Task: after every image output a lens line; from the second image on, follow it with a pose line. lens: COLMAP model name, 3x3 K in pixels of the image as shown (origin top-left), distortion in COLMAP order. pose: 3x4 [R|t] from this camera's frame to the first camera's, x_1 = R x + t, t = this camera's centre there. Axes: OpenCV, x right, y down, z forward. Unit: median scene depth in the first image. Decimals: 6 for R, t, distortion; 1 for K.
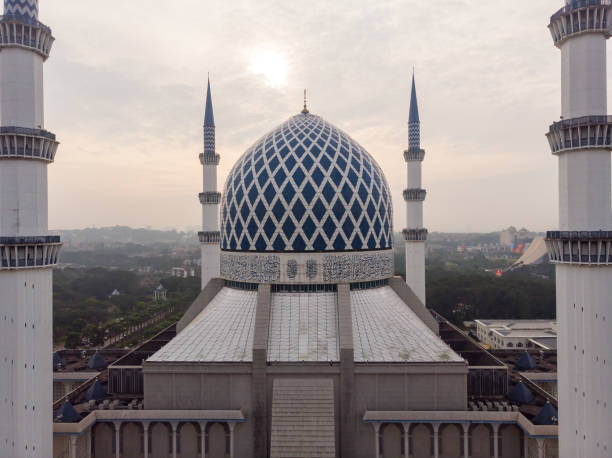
lens RADIAL K [[468.3, 0, 306.0], [0, 468.3, 229.0], [0, 0, 1]] dist [0.062948, -0.001332]
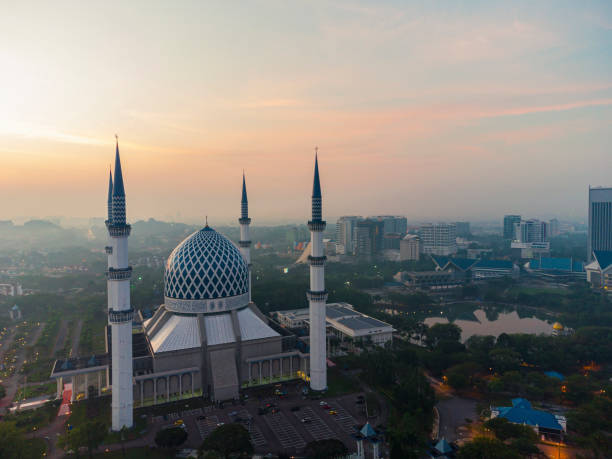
lens RADIAL K [[463.3, 0, 306.0], [0, 463.3, 229.5], [0, 0, 1]] dist [0.159532, -0.000684]
pose [[0.906324, -0.018703, 0.422170, -0.587718], [0.003650, 0.999329, 0.036436, -0.381116], [-0.422568, -0.031482, 0.905784, -1.318700]]
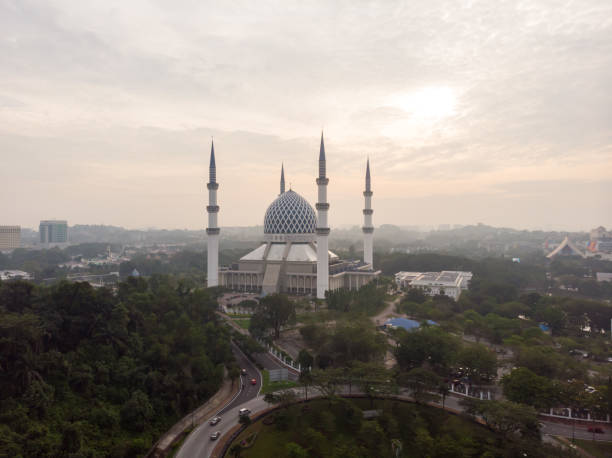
lens RADIAL K [[470.2, 0, 297.8], [0, 470.2, 248.7], [0, 0, 1]] dist [0.047881, 0.000733]
pose [[0.931635, 0.024290, -0.362584, 1.461928], [-0.007865, 0.998878, 0.046707, -0.003598], [0.363311, -0.040662, 0.930780, -2.367525]]
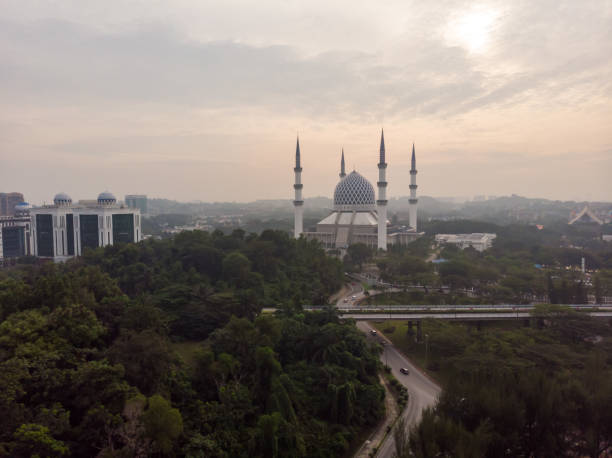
lens RADIAL K [[478.5, 0, 303.3], [0, 478.5, 239.1], [0, 0, 1]] dist [0.054456, -0.000843]
pose [[0.911407, 0.036078, -0.409921, 1.630456], [-0.001758, 0.996482, 0.083795, -0.006110], [0.411502, -0.075650, 0.908264, -3.729622]]
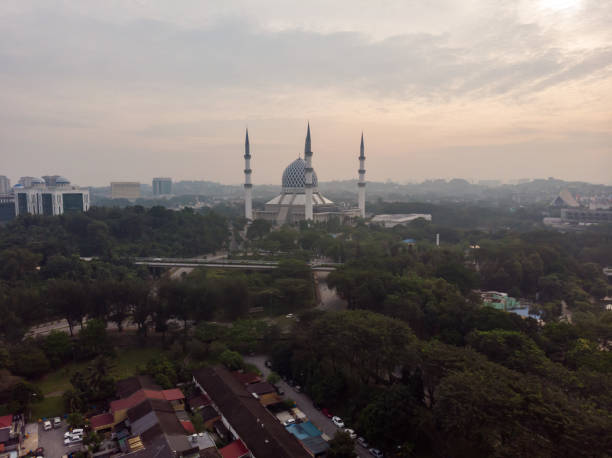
lens RADIAL K [[467.8, 0, 293.9], [0, 467.8, 225.6], [0, 0, 1]] dist [0.040199, -0.002477]
pose [[0.829683, 0.057118, -0.555305, 3.195859], [-0.004733, 0.995436, 0.095317, -0.024233], [0.558214, -0.076454, 0.826167, -3.664269]]
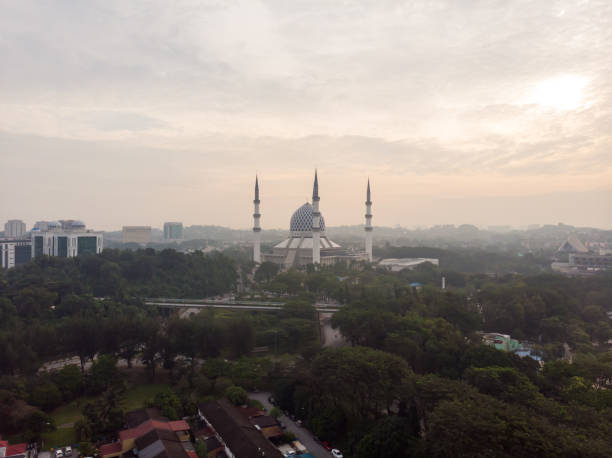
lens RADIAL K [[467.8, 0, 293.9], [0, 467.8, 225.6], [0, 0, 1]] dist [0.040199, -0.002477]
pose [[0.818208, 0.005620, -0.574895, 3.263937], [-0.007112, 0.999975, -0.000348, -0.013361], [0.574879, 0.004373, 0.818227, -3.727889]]
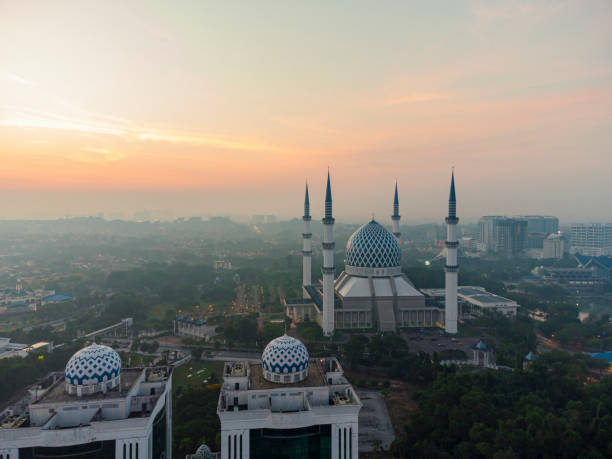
lens RADIAL K [[467.8, 0, 293.9], [0, 467.8, 226.1], [0, 0, 1]] dist [0.040199, -0.002477]
pose [[0.993134, 0.000550, 0.116985, -1.081434], [-0.004234, 0.999503, 0.031251, -0.373828], [-0.116909, -0.031532, 0.992642, -2.464641]]
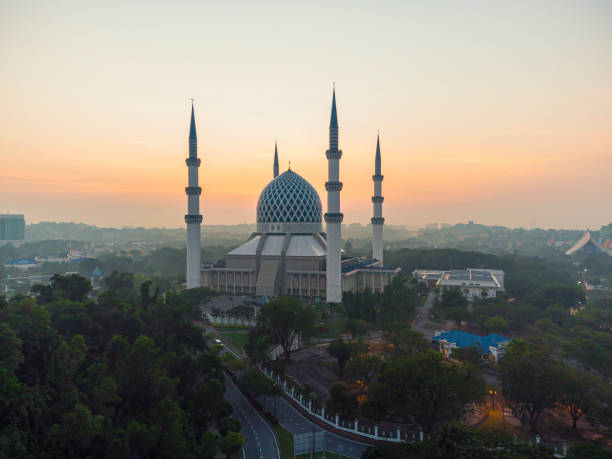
lens RADIAL K [[470.2, 0, 297.8], [0, 470.2, 249.2], [0, 0, 1]] dist [0.047881, 0.000733]
pose [[0.945429, 0.023390, -0.324987, 1.088289], [-0.009327, 0.998954, 0.044762, 0.086063], [0.325694, -0.039288, 0.944659, -1.763277]]
